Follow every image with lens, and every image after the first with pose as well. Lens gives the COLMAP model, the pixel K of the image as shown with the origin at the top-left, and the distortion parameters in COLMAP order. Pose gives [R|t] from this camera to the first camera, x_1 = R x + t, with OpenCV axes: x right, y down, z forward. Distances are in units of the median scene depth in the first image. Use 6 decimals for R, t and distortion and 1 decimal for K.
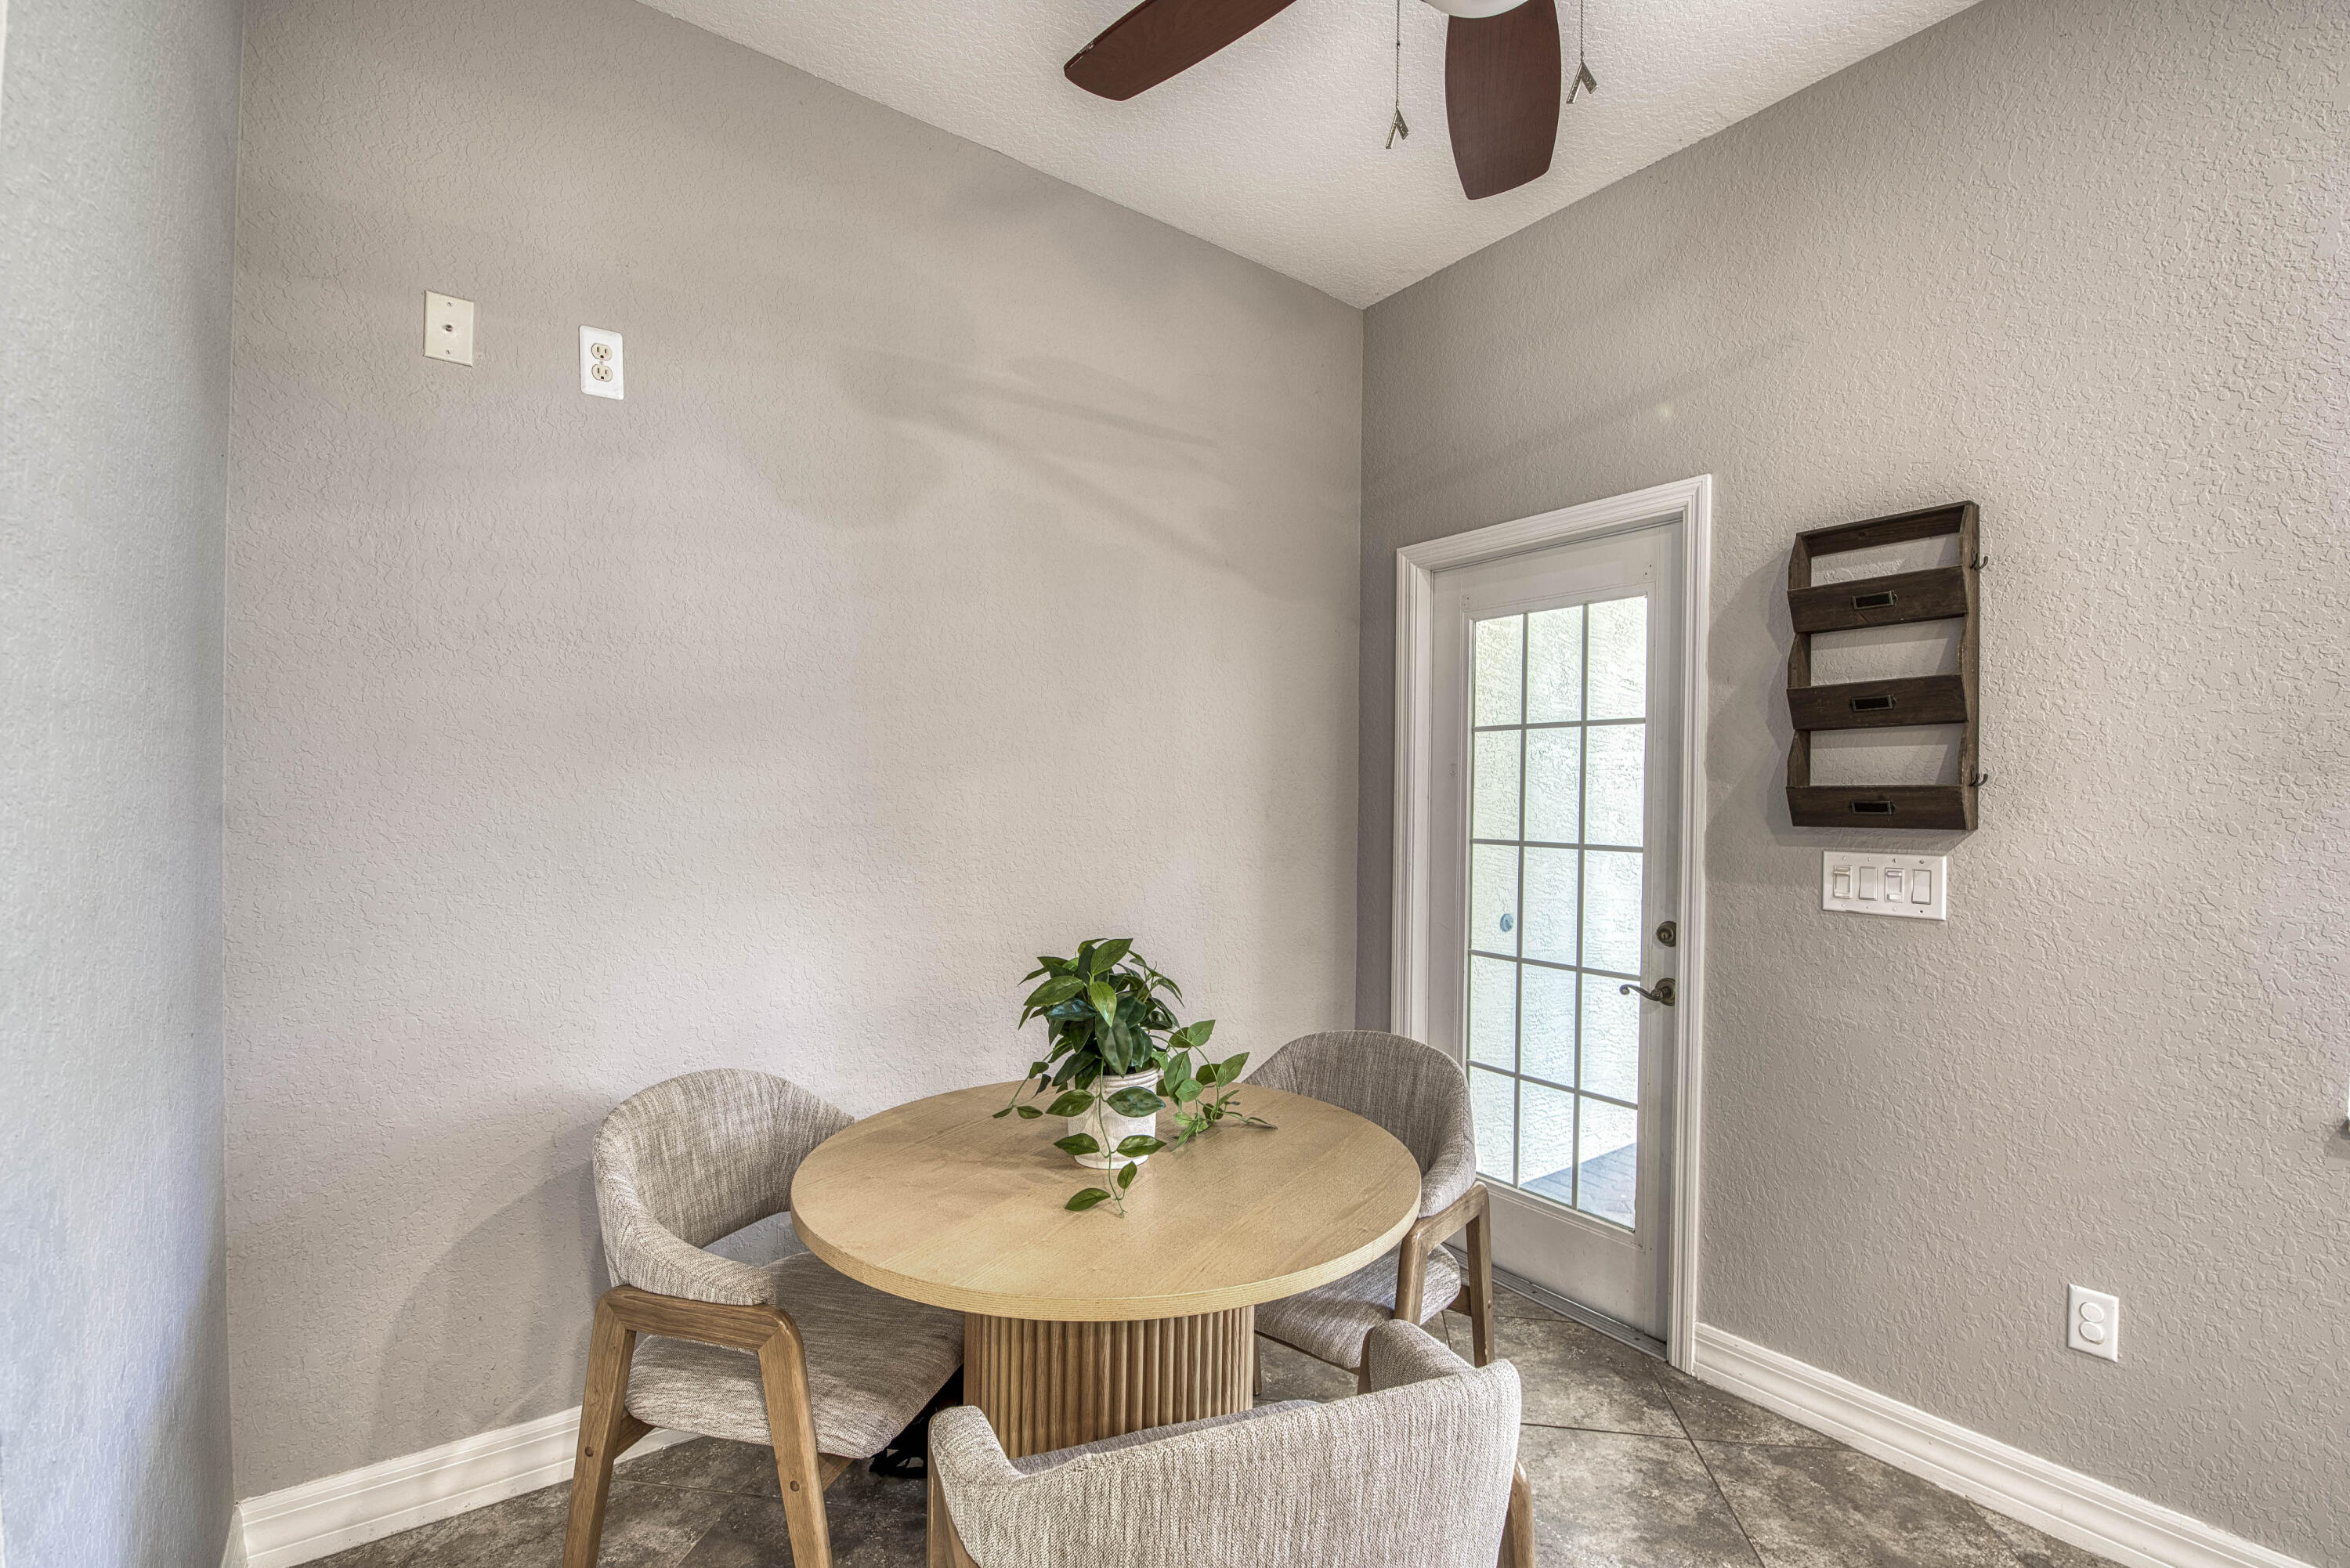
lens RADIAL K [[1009.5, 0, 1202.6], [0, 1009.5, 806.4], [0, 0, 1]] dist [-0.002851, -0.010600]
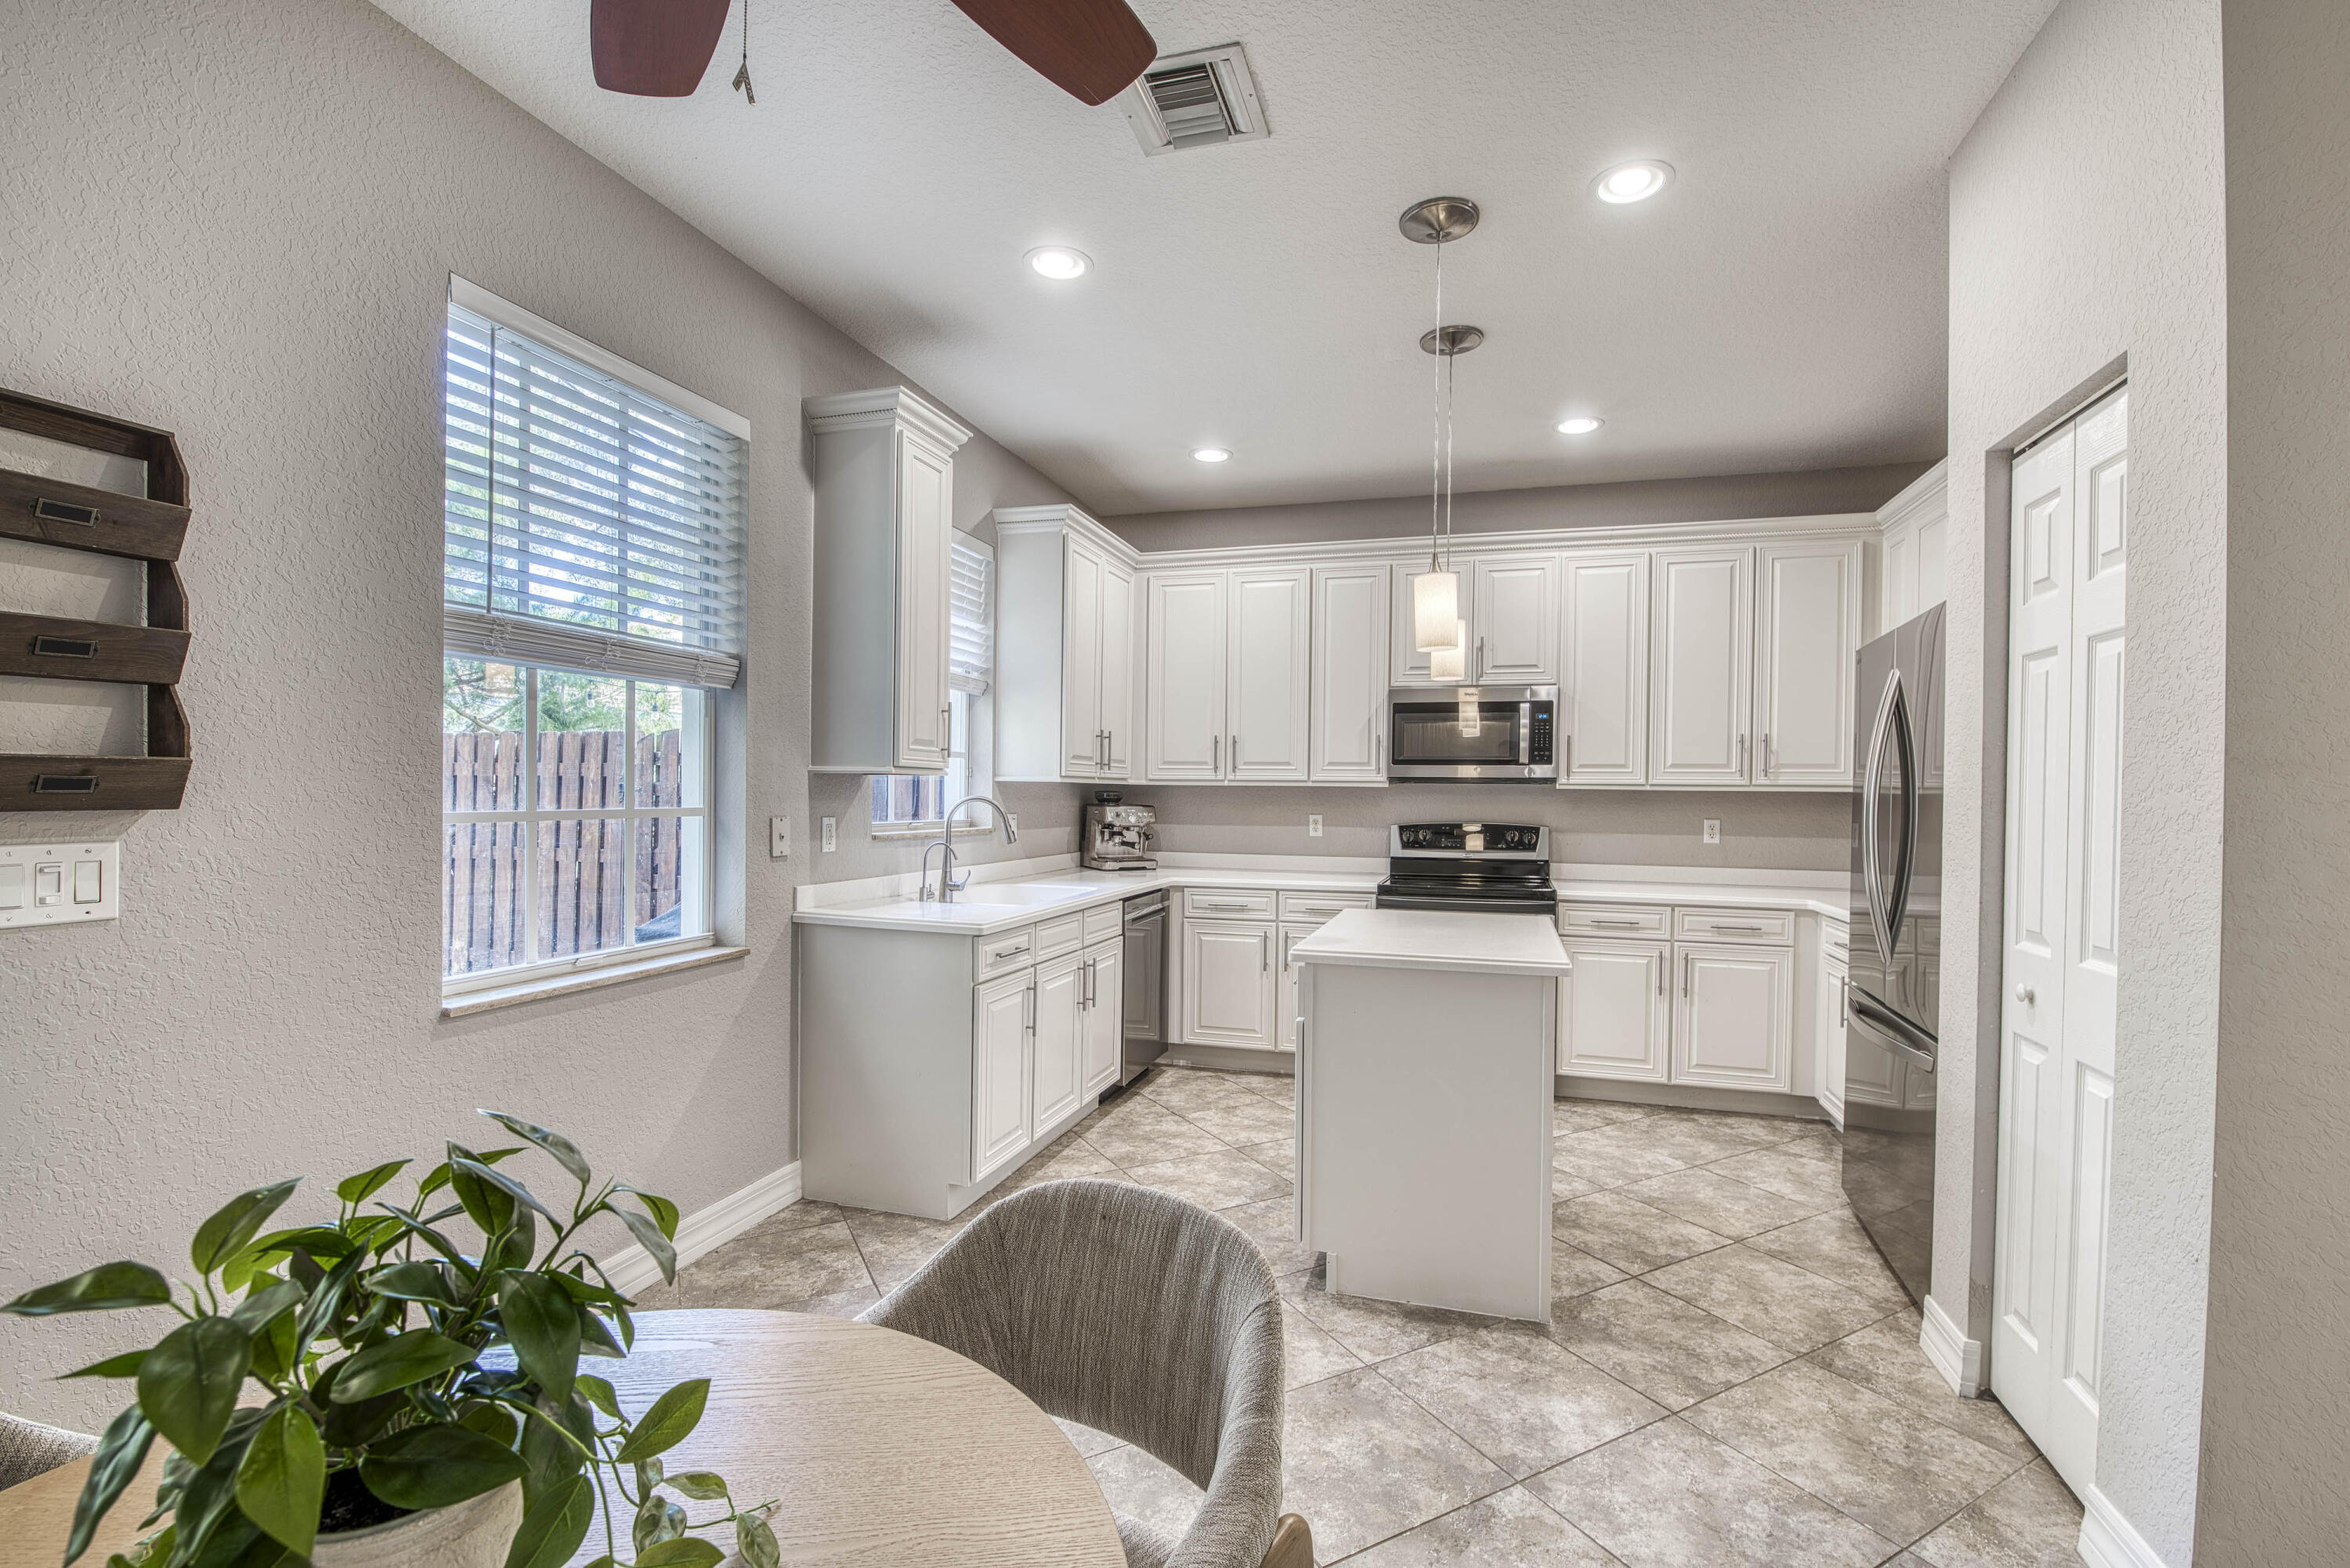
lens RADIAL K [[1009.5, 0, 1202.6], [0, 1009.5, 806.4], [0, 0, 1]] dist [-0.002851, -0.010600]
pose [[-0.593529, -0.028091, 0.804322, -0.458982], [-0.009883, 0.999570, 0.027618, -0.011431], [-0.804752, 0.008443, -0.593551, 0.767479]]
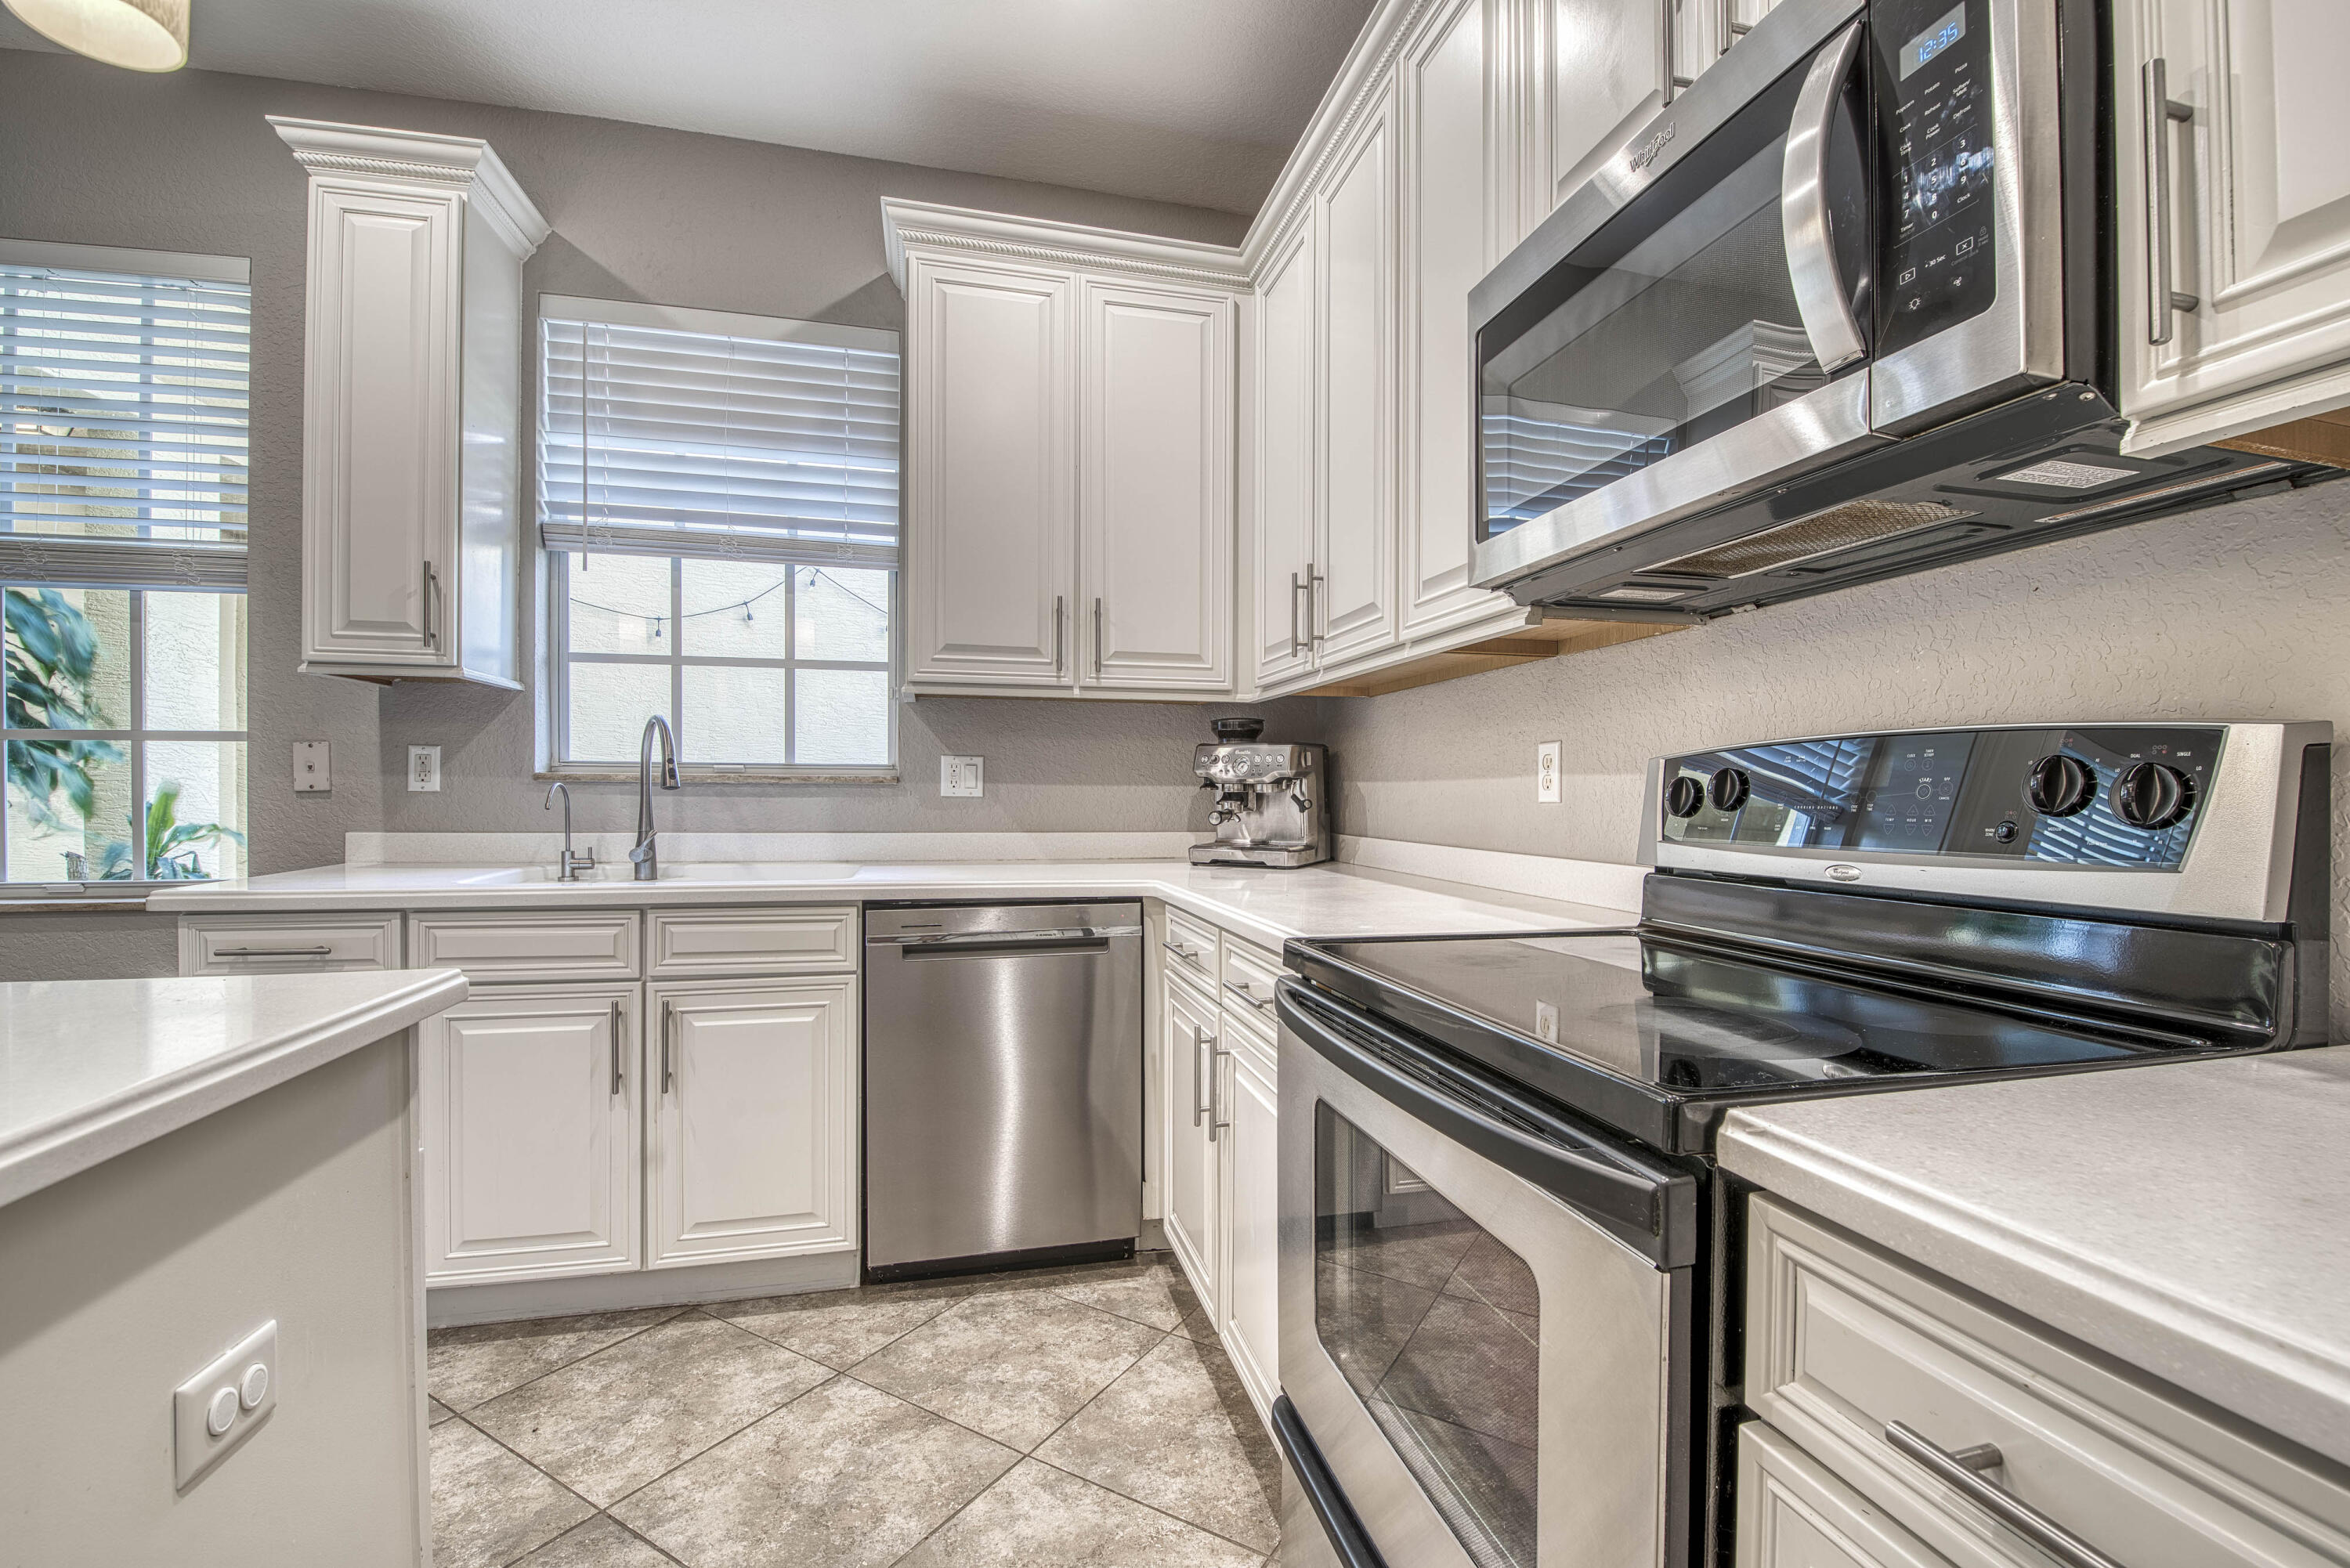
lens RADIAL K [[1009.5, 0, 1202.6], [0, 1009.5, 806.4], [0, 0, 1]] dist [-0.002851, -0.010600]
pose [[0.388271, -0.021791, 0.921288, 0.510606], [0.009327, 0.999762, 0.019716, 0.123761], [-0.921498, 0.000938, 0.388382, -1.181354]]
